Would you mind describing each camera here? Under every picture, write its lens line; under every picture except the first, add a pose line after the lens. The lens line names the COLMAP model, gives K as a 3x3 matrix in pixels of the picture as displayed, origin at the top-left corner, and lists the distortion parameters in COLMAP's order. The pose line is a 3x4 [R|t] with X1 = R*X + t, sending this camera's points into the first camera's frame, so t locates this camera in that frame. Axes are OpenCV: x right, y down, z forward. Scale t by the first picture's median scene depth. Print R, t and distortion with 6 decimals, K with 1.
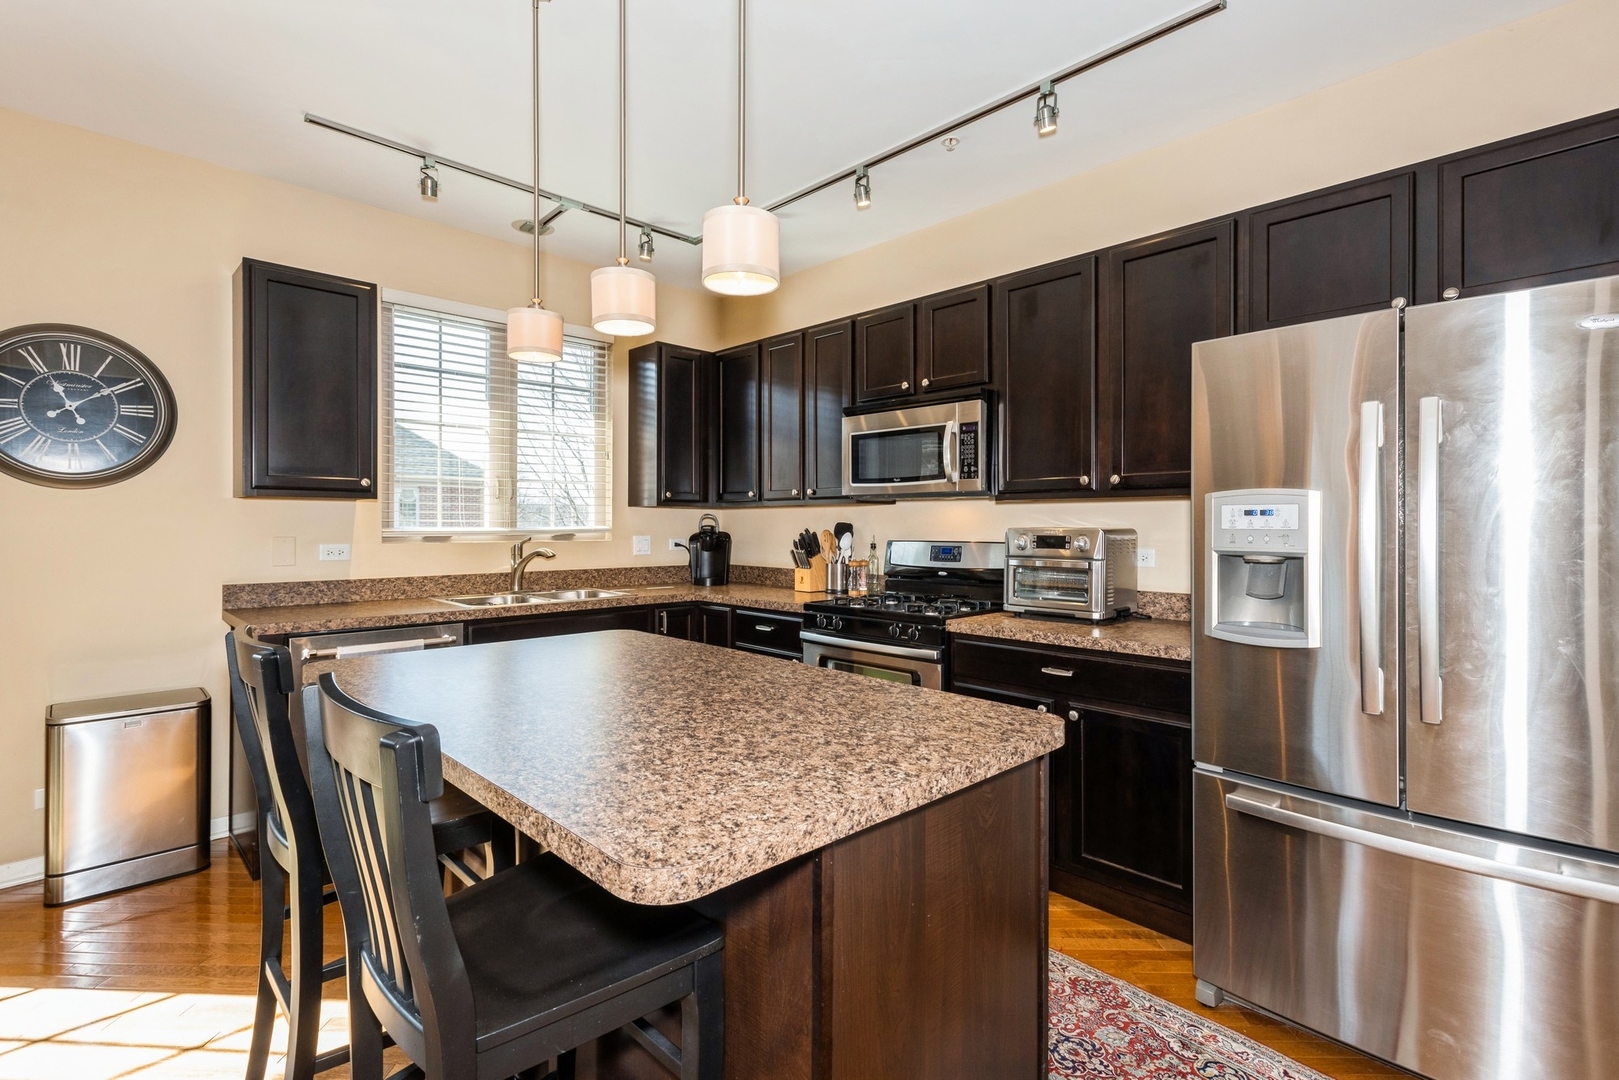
lens RADIAL K [[746.1, 0, 808.1], [0, 746.1, 529.5], [0, 0, 1]] dist [-0.005945, -0.000512]
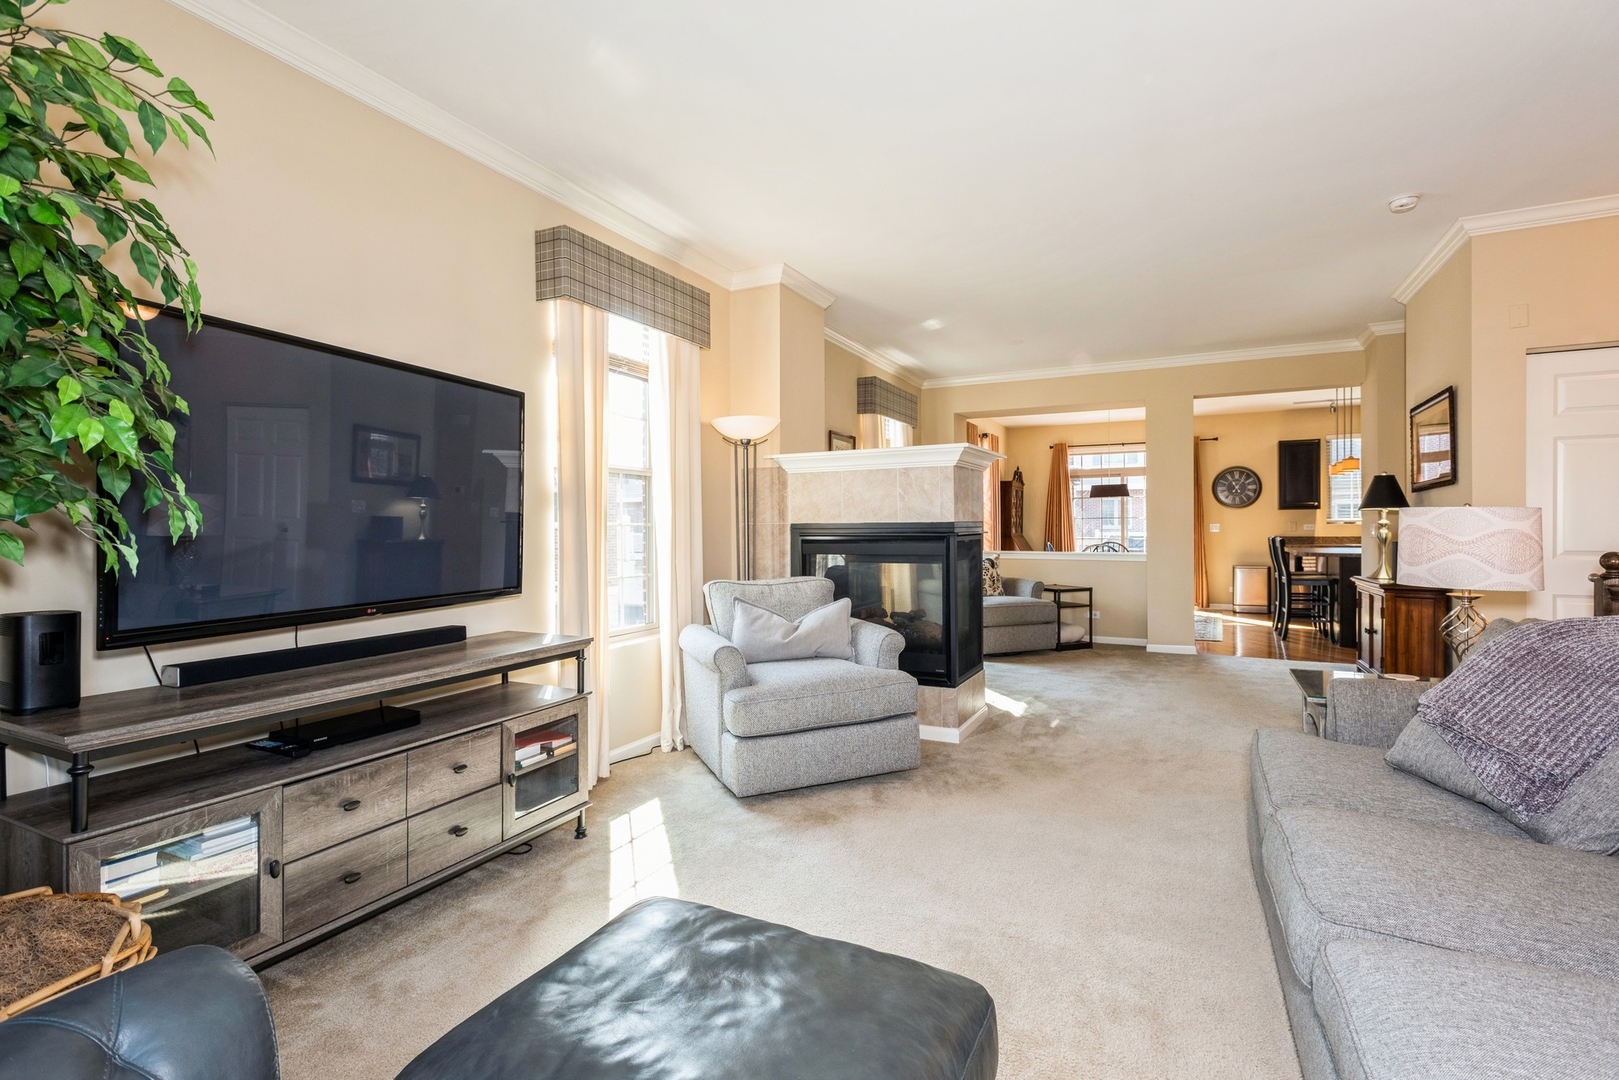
lens RADIAL K [[746.1, 0, 809.3], [0, 746.1, 532.6], [0, 0, 1]] dist [-0.005945, -0.000512]
pose [[0.317004, 0.008419, -0.948387, 1.783537], [-0.006301, 0.999957, 0.006770, 0.052150], [0.948403, 0.003830, 0.317043, -2.110706]]
